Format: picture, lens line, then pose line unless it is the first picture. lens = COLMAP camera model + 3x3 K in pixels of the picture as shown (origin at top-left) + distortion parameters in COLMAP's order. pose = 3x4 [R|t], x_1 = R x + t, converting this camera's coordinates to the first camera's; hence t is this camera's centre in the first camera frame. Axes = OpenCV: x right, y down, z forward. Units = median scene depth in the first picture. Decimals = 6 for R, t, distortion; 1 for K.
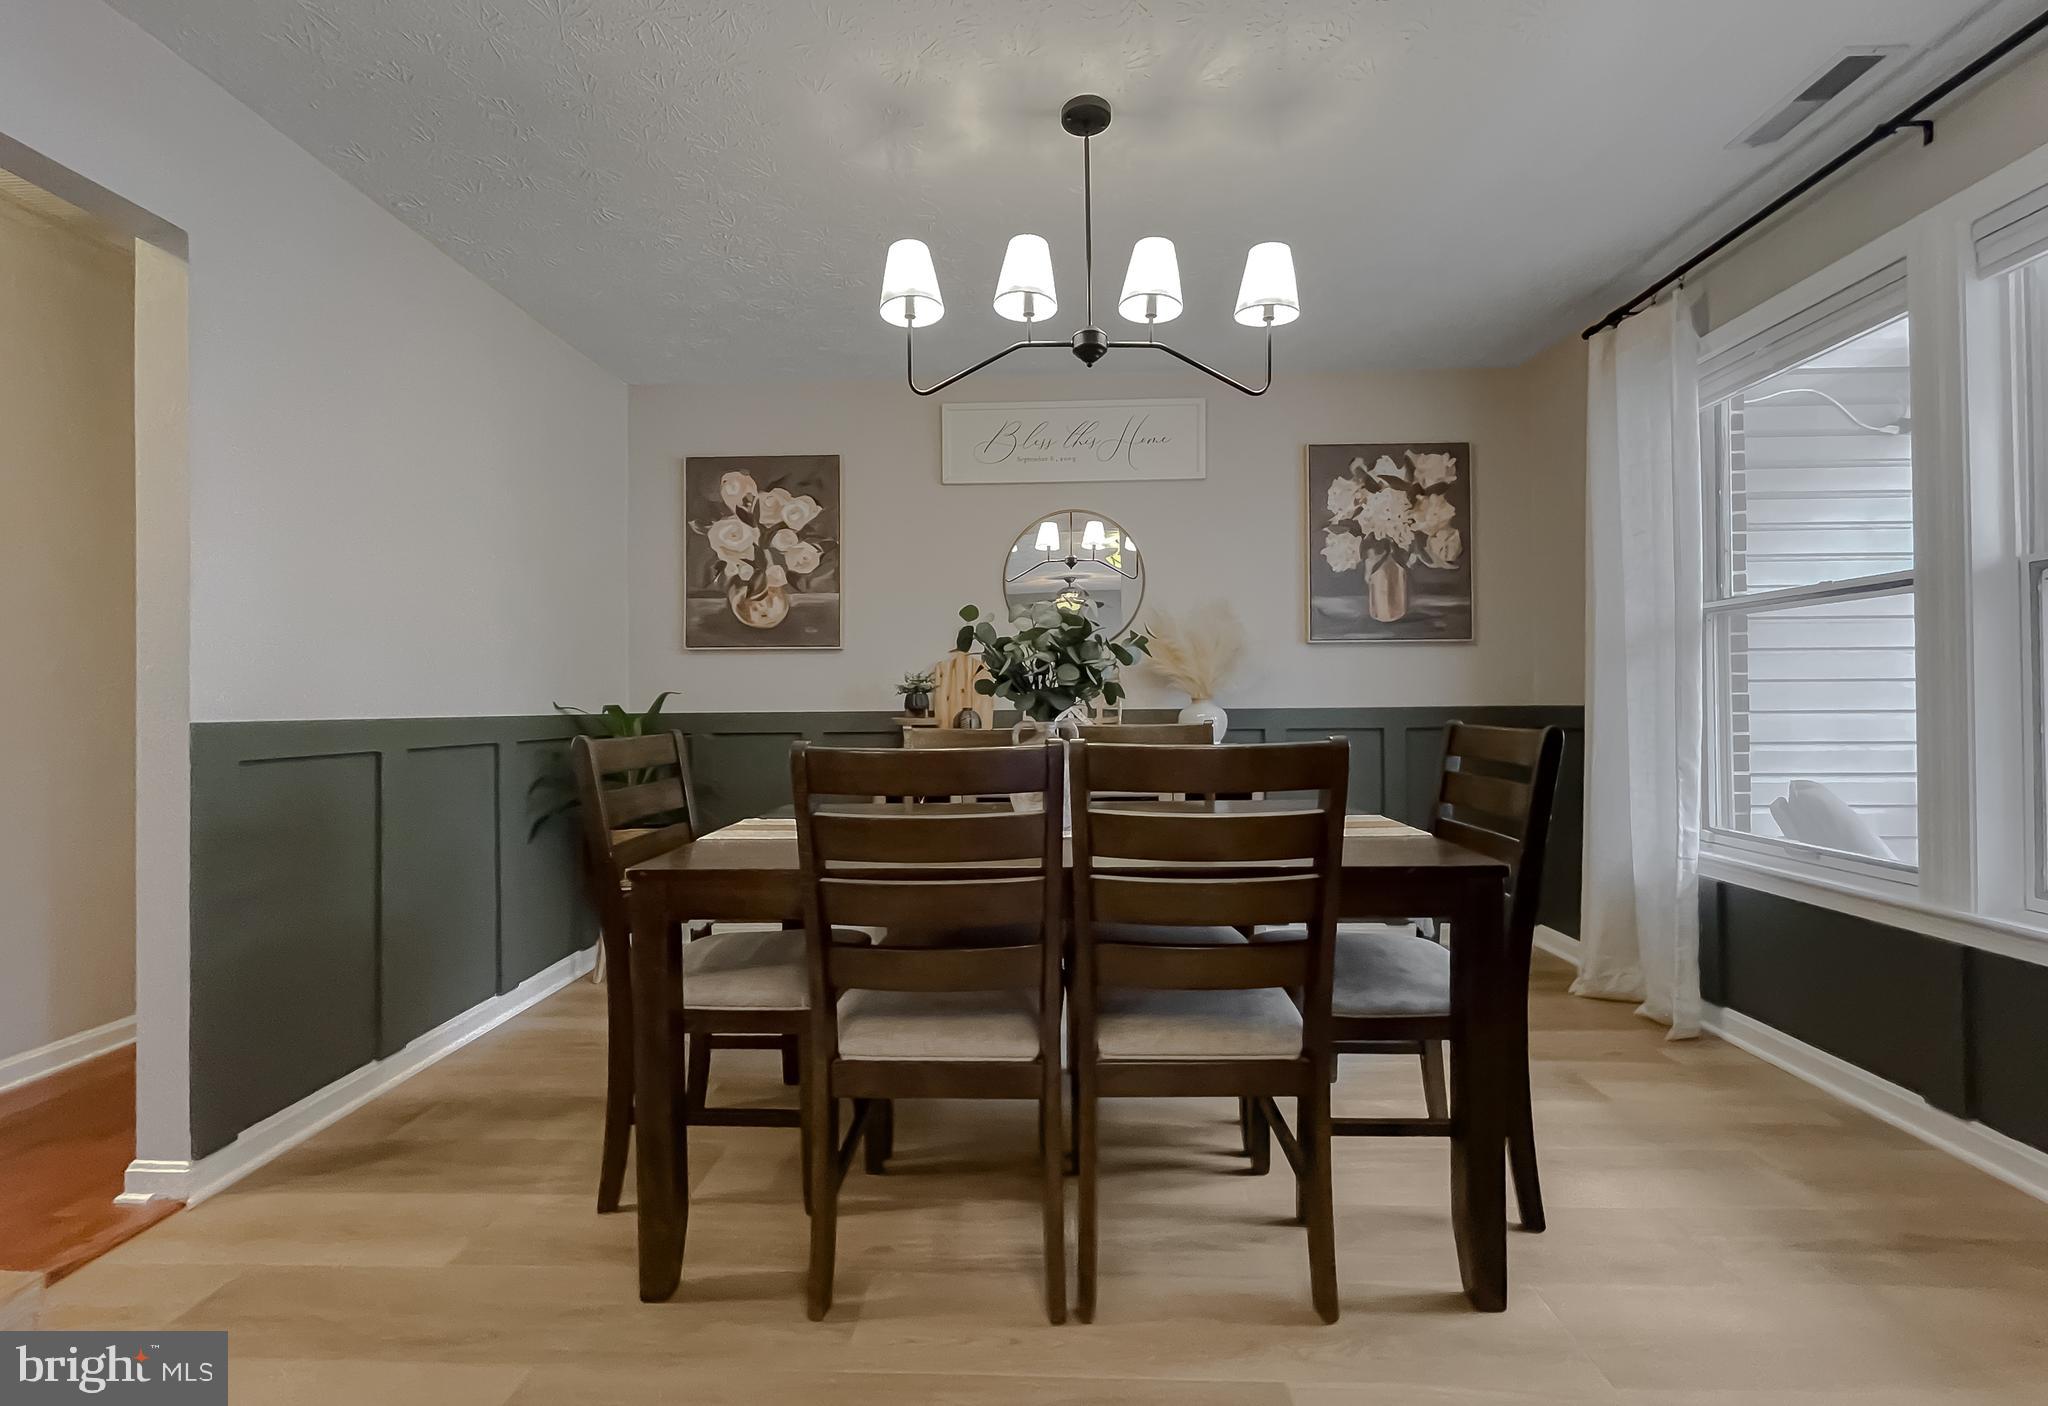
lens RADIAL K [[837.6, 0, 1024.0], [0, 837.6, 703.0], [0, 0, 1]] dist [-0.002367, -0.000101]
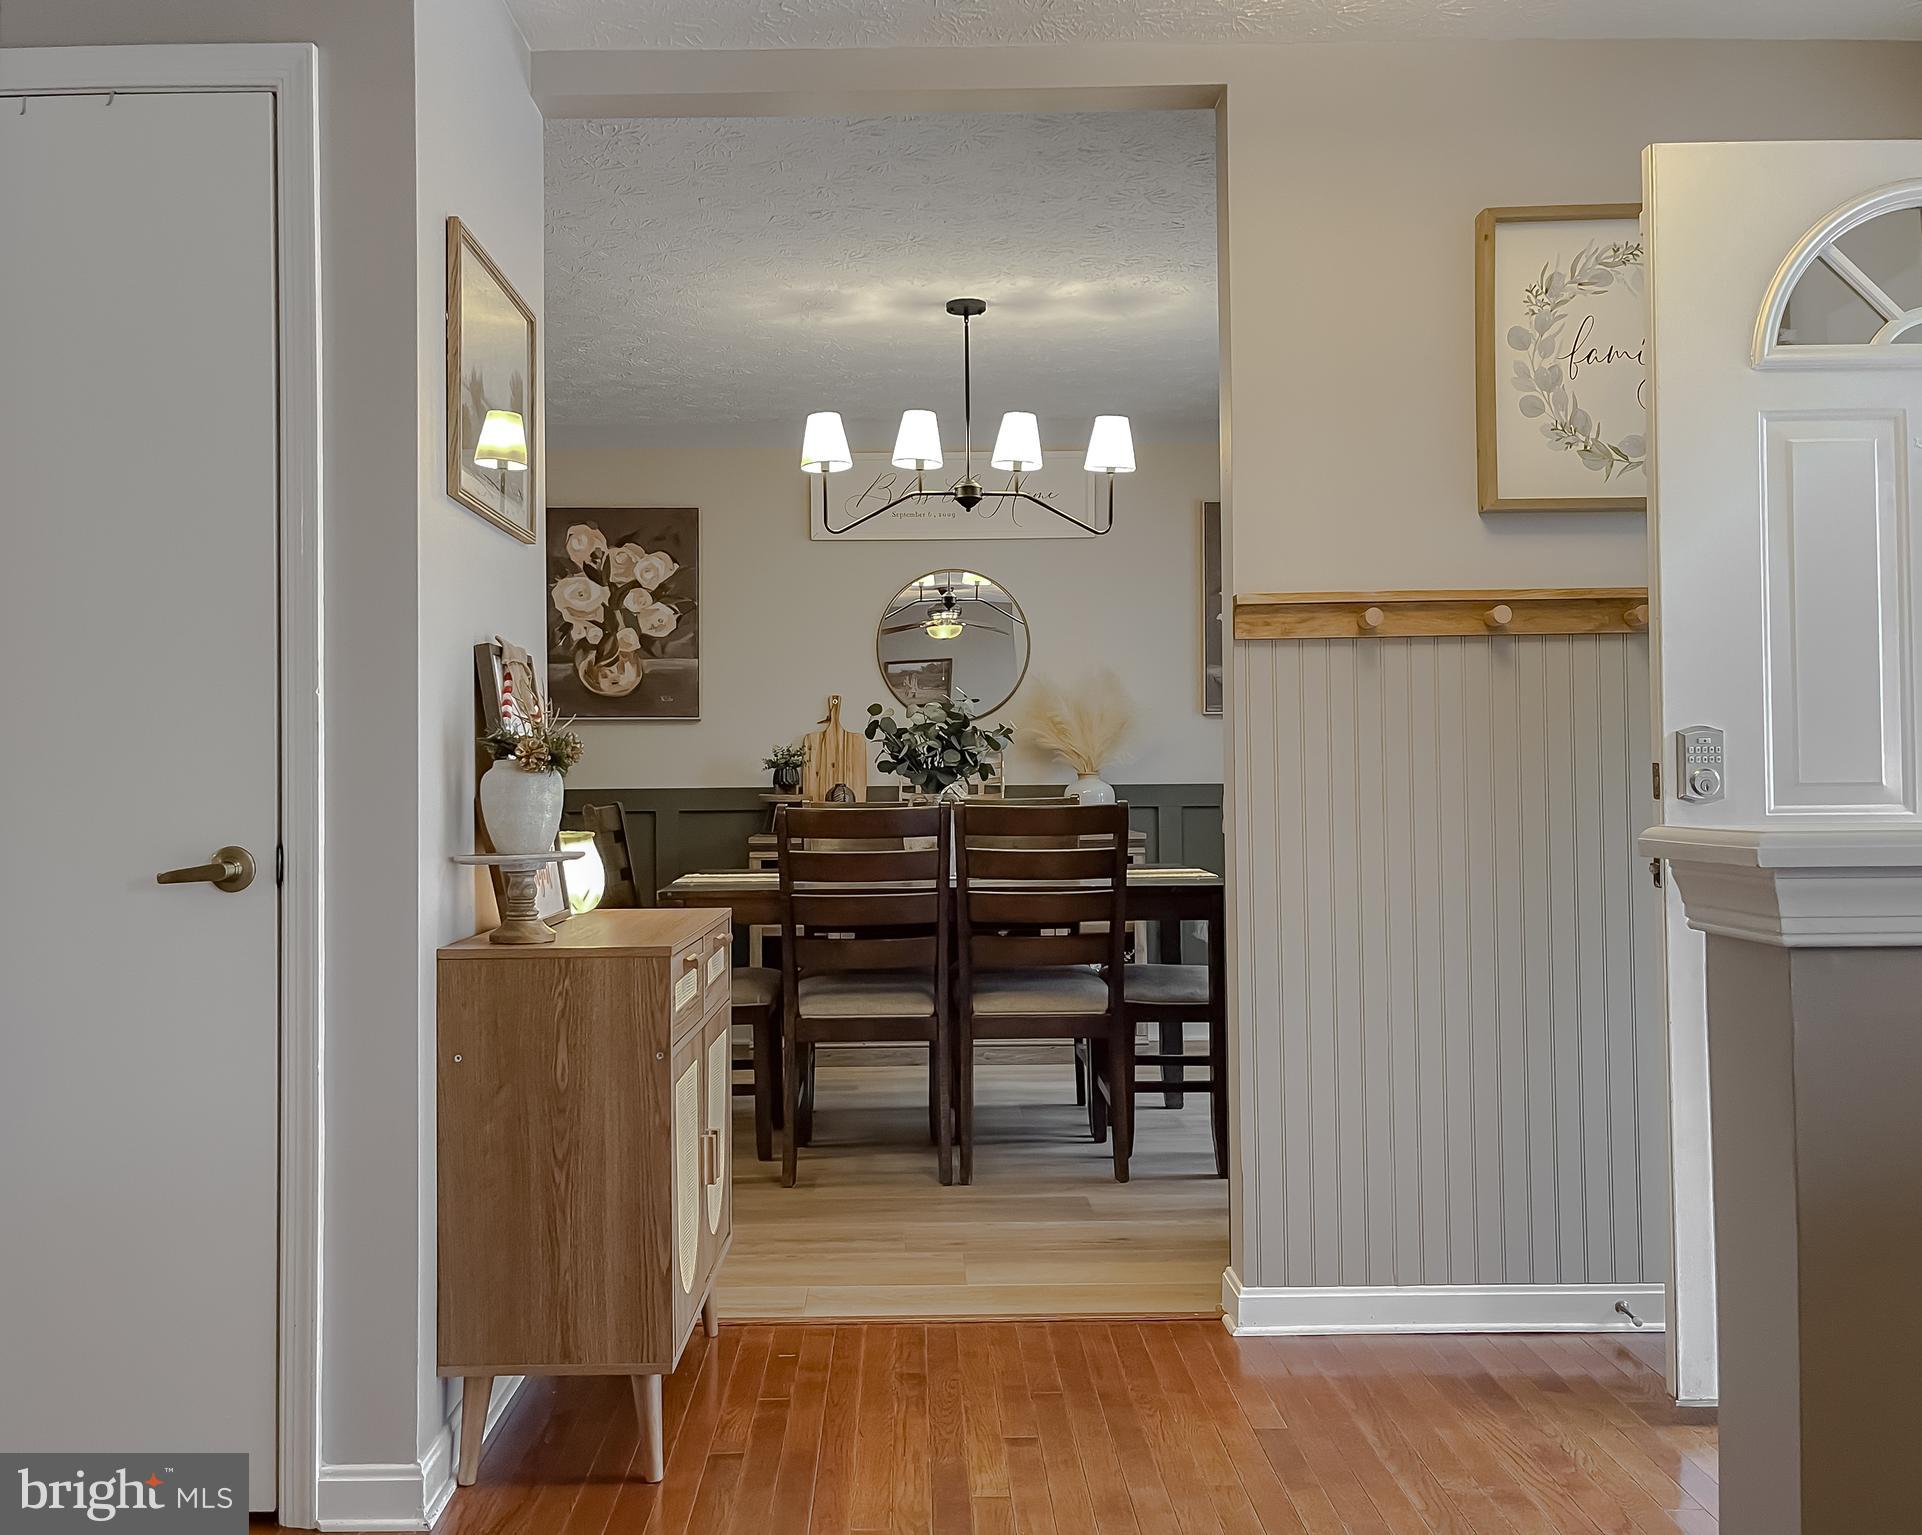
lens RADIAL K [[1541.2, 0, 961.0], [0, 1541.2, 767.5], [0, 0, 1]] dist [0.002508, -0.003340]
pose [[0.997680, 0.000508, 0.068071, -0.048844], [-0.000080, 0.999980, -0.006299, -0.001669], [-0.068073, 0.006279, 0.997661, -0.709081]]
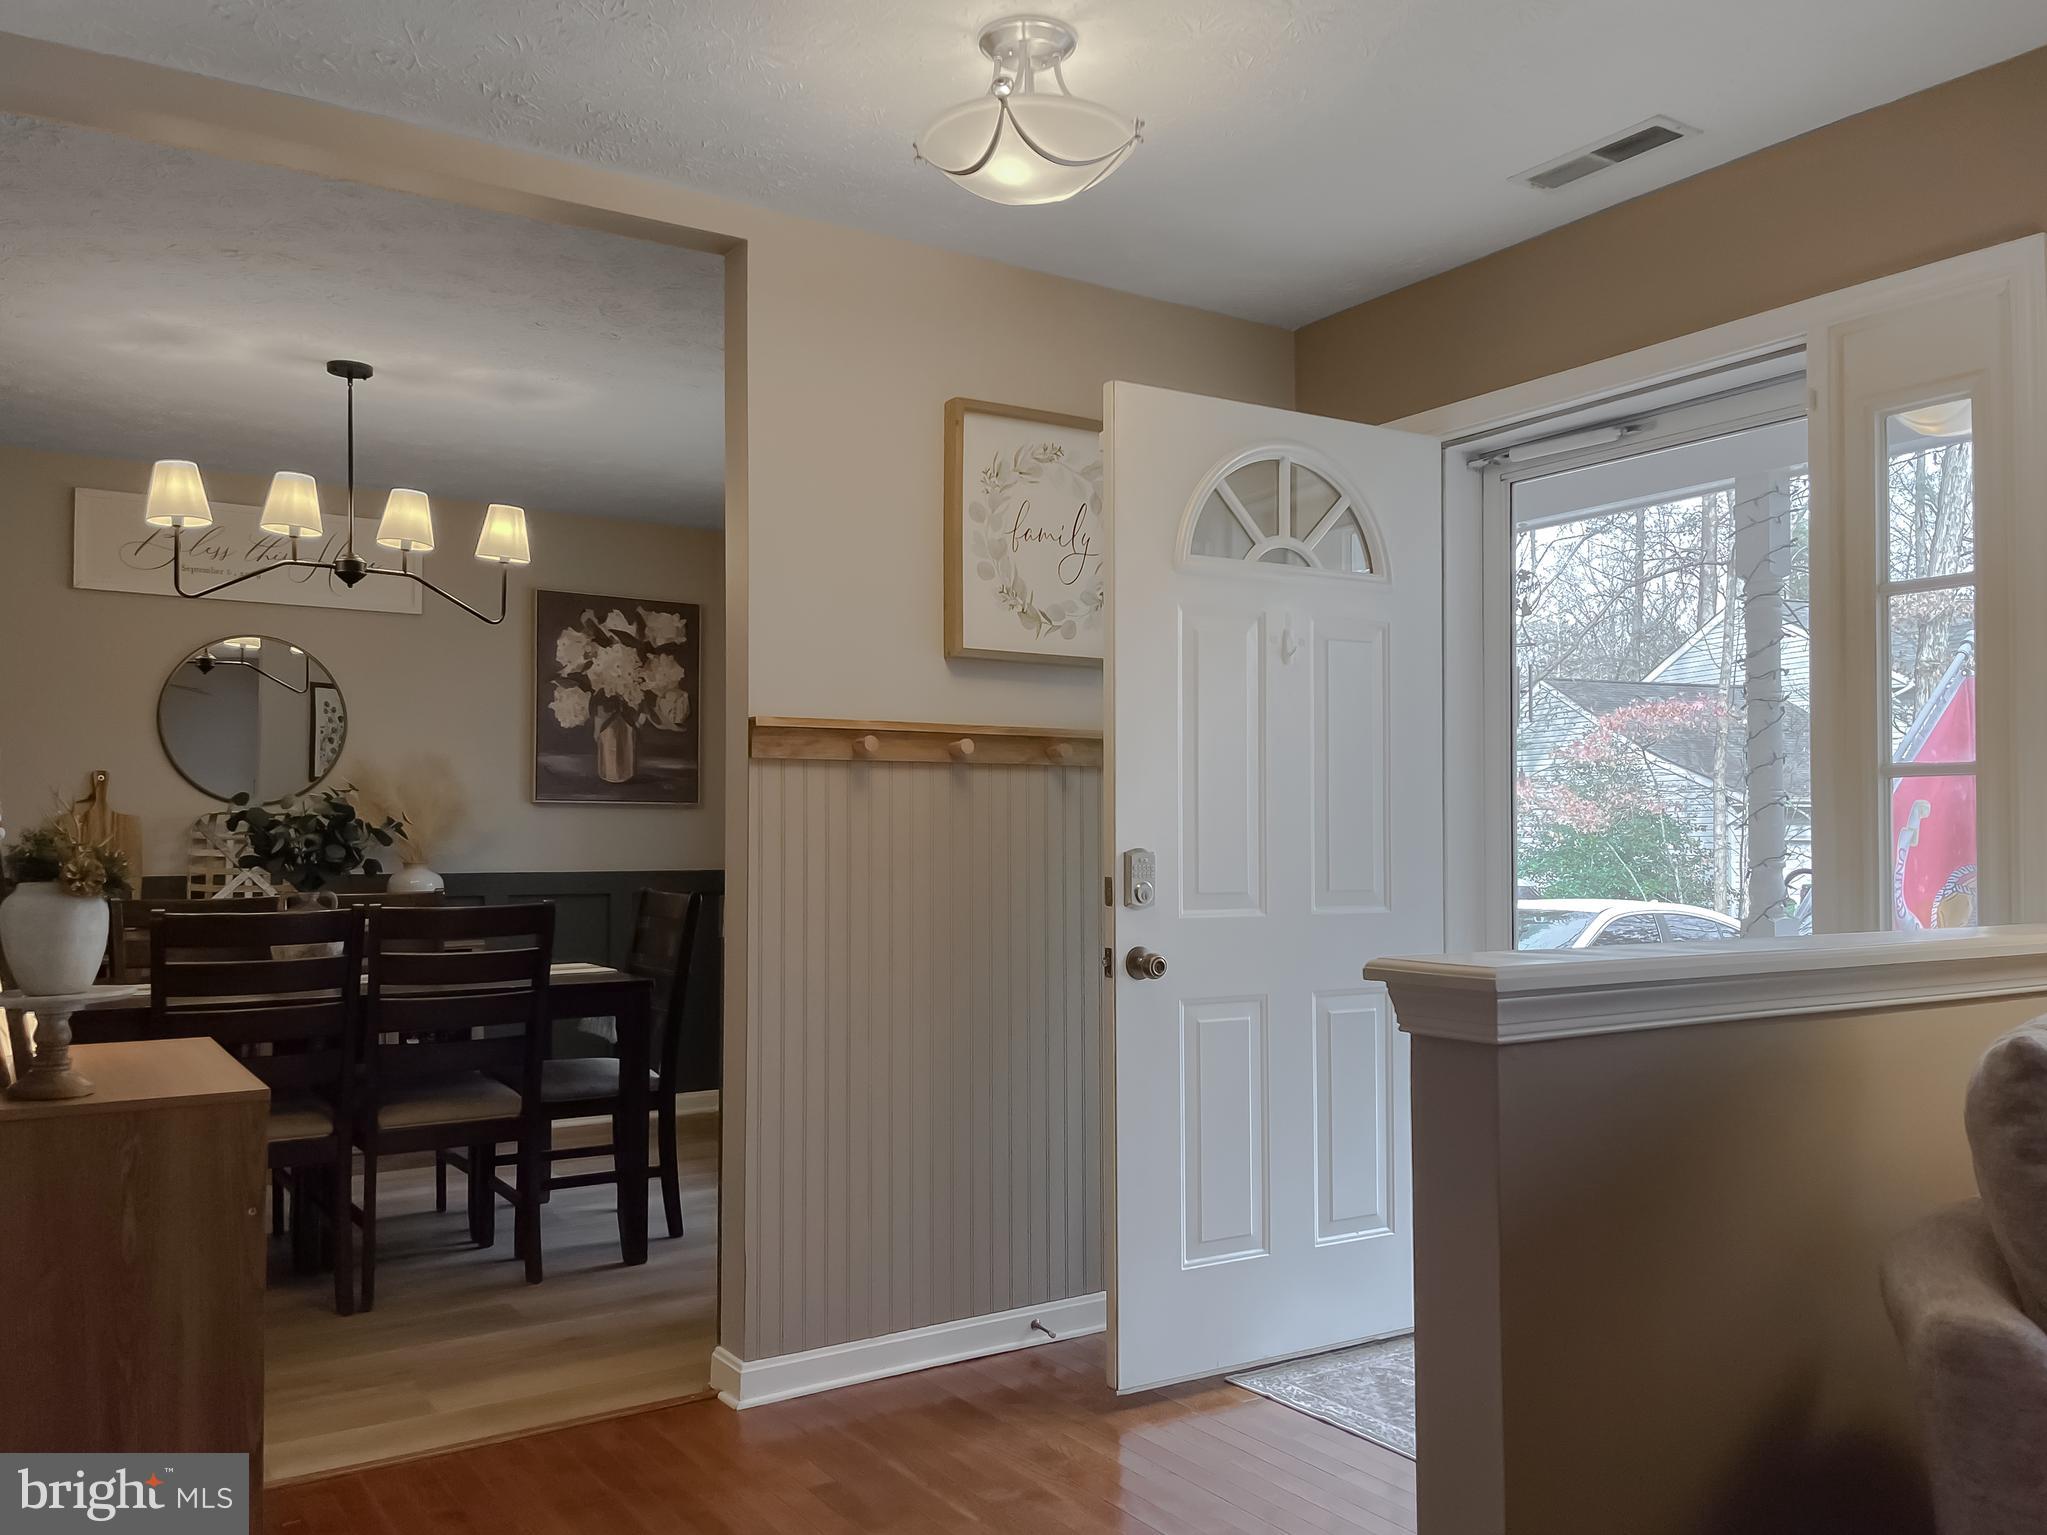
lens RADIAL K [[1517.6, 0, 1033.7], [0, 1517.6, 823.5], [0, 0, 1]] dist [-0.003751, -0.002792]
pose [[0.799484, 0.018828, 0.600392, -0.231010], [-0.009150, 0.999774, -0.019168, -0.021797], [-0.600618, 0.009831, 0.799476, -0.691698]]
